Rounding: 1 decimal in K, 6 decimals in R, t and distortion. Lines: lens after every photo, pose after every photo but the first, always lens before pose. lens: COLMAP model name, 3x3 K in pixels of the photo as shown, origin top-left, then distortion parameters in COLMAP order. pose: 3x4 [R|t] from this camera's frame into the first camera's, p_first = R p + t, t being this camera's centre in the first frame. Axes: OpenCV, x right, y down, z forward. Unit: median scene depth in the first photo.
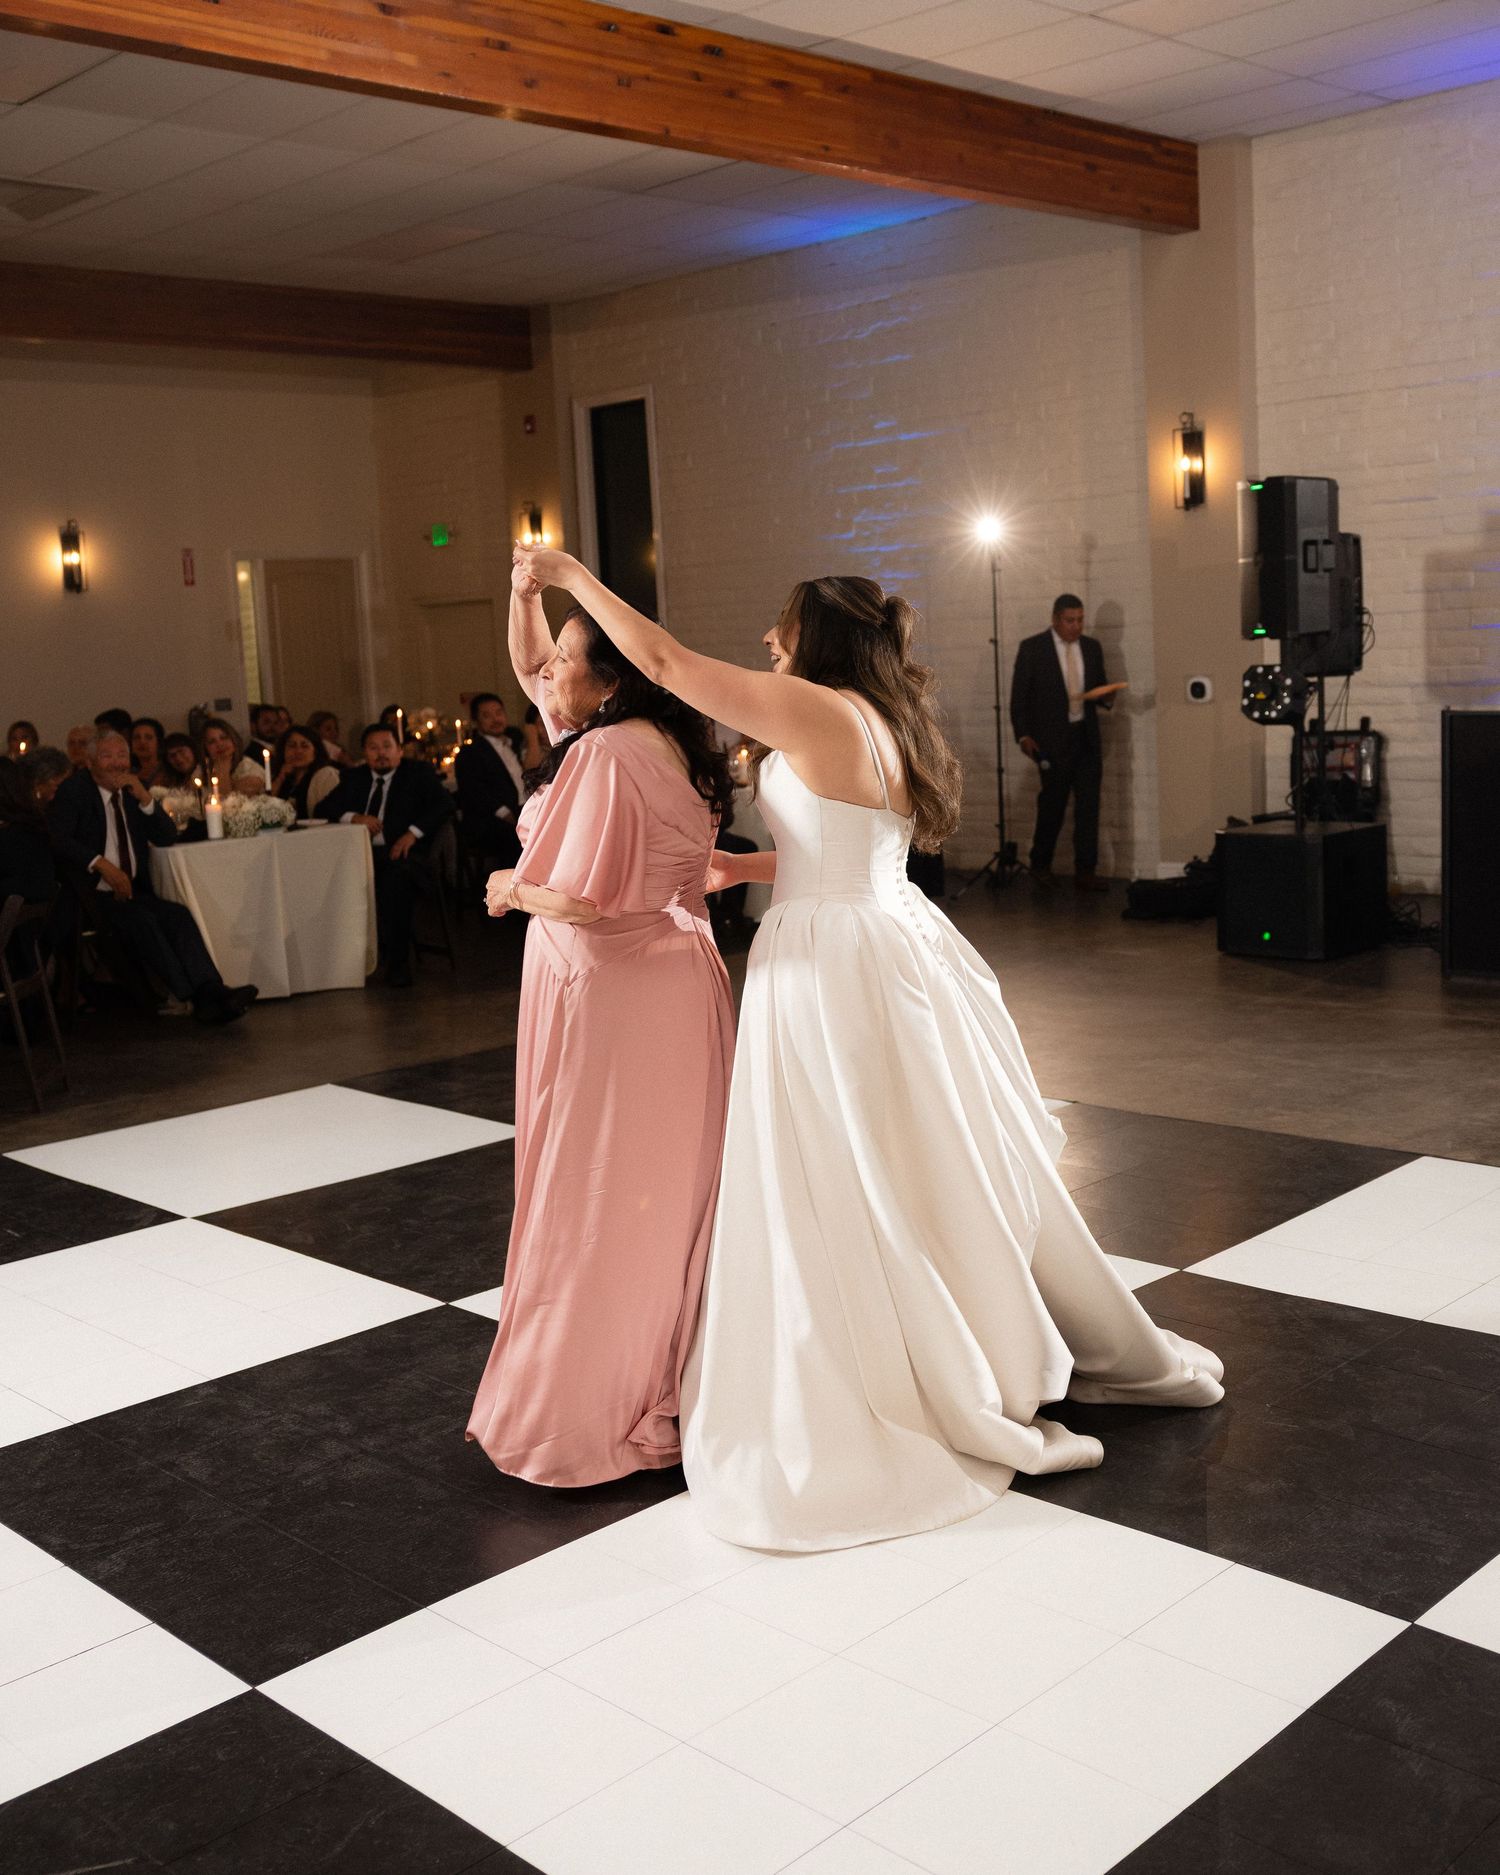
lens RADIAL K [[1983.5, 0, 824.8], [0, 1983.5, 873.0], [0, 0, 1]] dist [-0.018328, 0.000000]
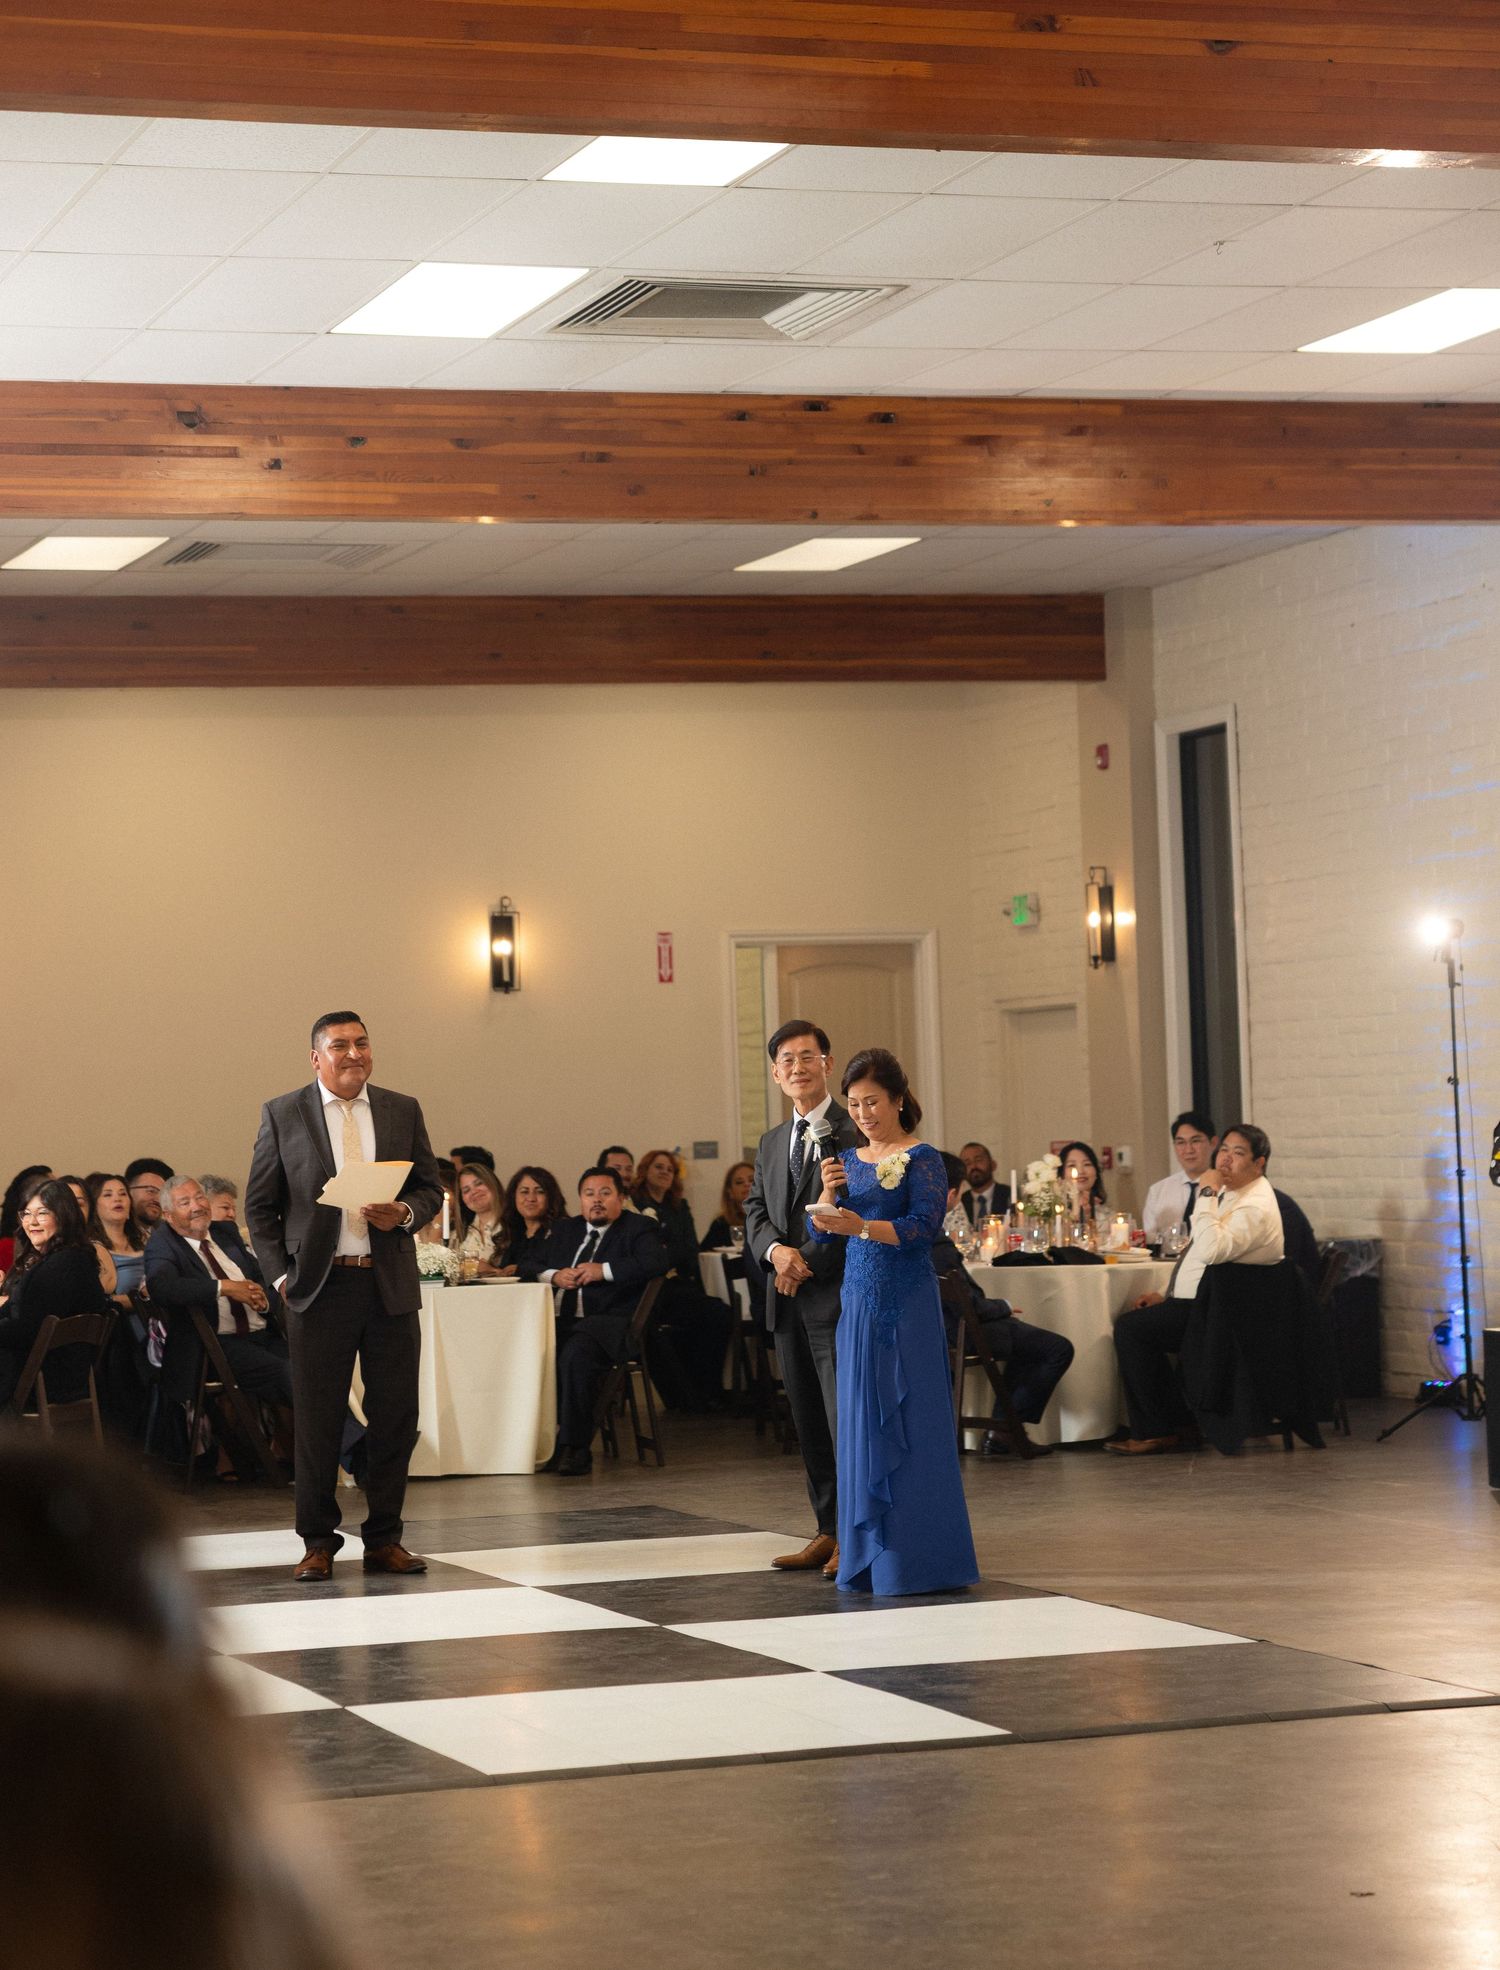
lens RADIAL K [[4345.8, 0, 749.7], [0, 4345.8, 970.6], [0, 0, 1]] dist [0.083784, 0.000000]
pose [[0.896969, 0.003292, -0.442082, 0.607119], [-0.061632, 0.991139, -0.117669, 0.051669], [0.437777, 0.132792, 0.889223, -0.588976]]
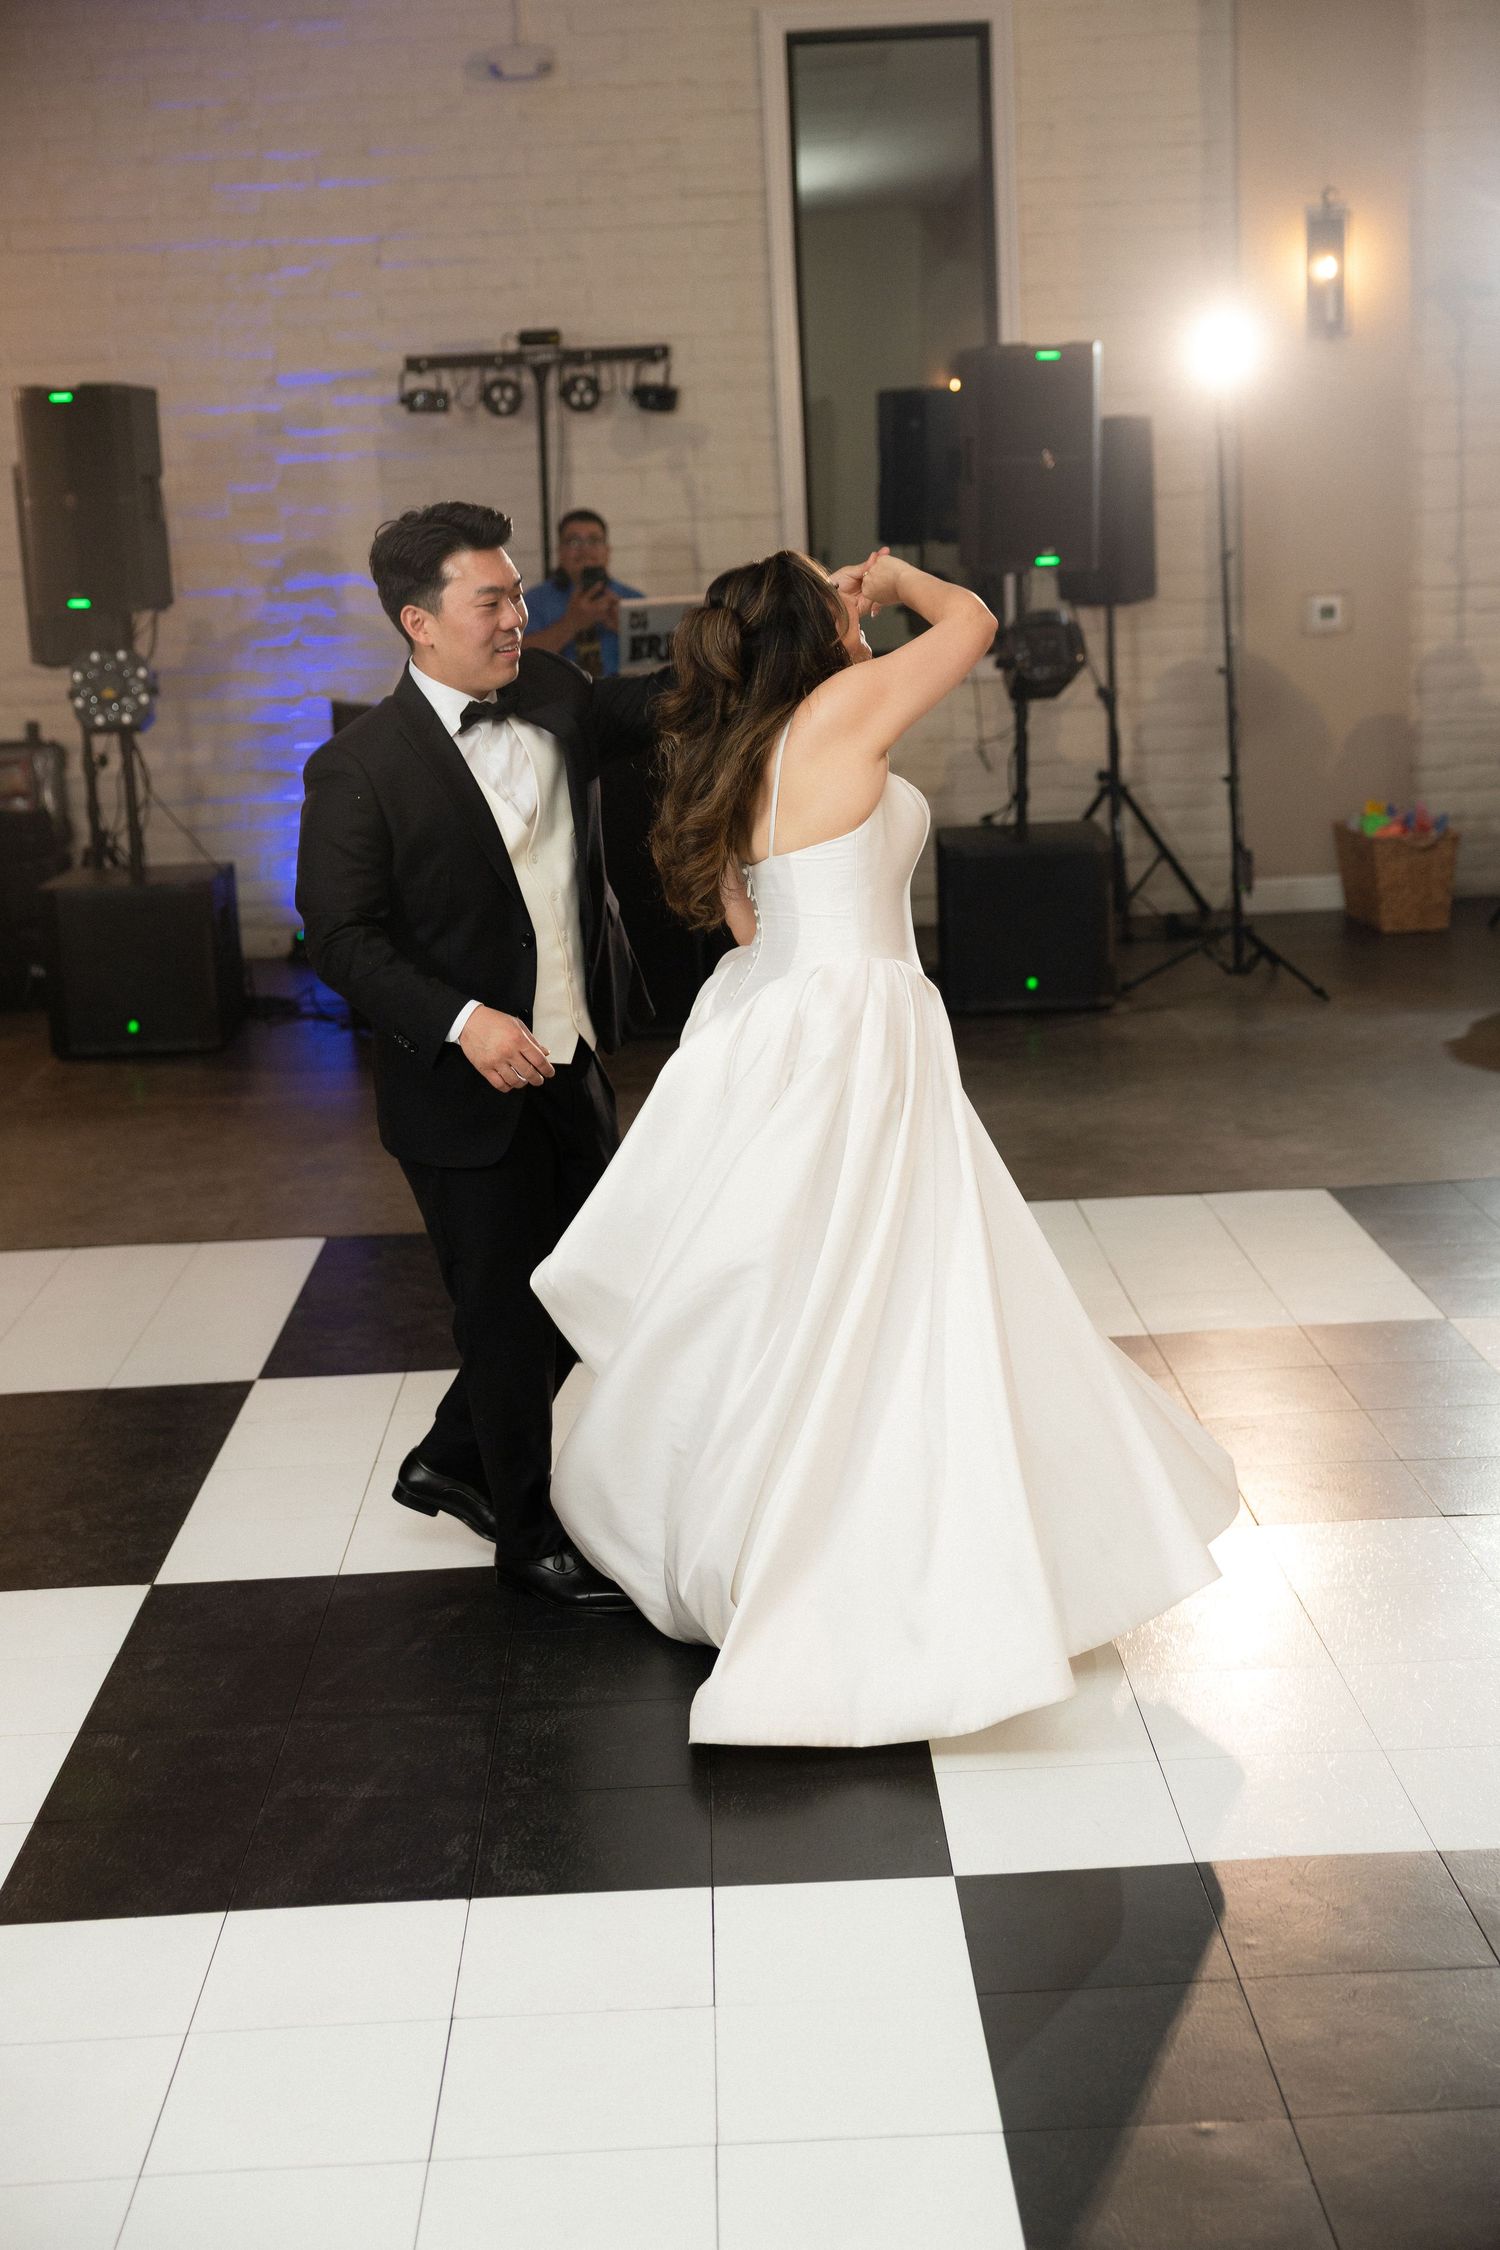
lens RADIAL K [[3044.9, 0, 757.7], [0, 3044.9, 1124.8], [0, 0, 1]] dist [0.086608, 0.000000]
pose [[0.707911, -0.129368, 0.694352, -0.340067], [0.093293, 0.991596, 0.089634, -0.009735], [-0.700113, 0.001325, 0.714031, 0.032269]]
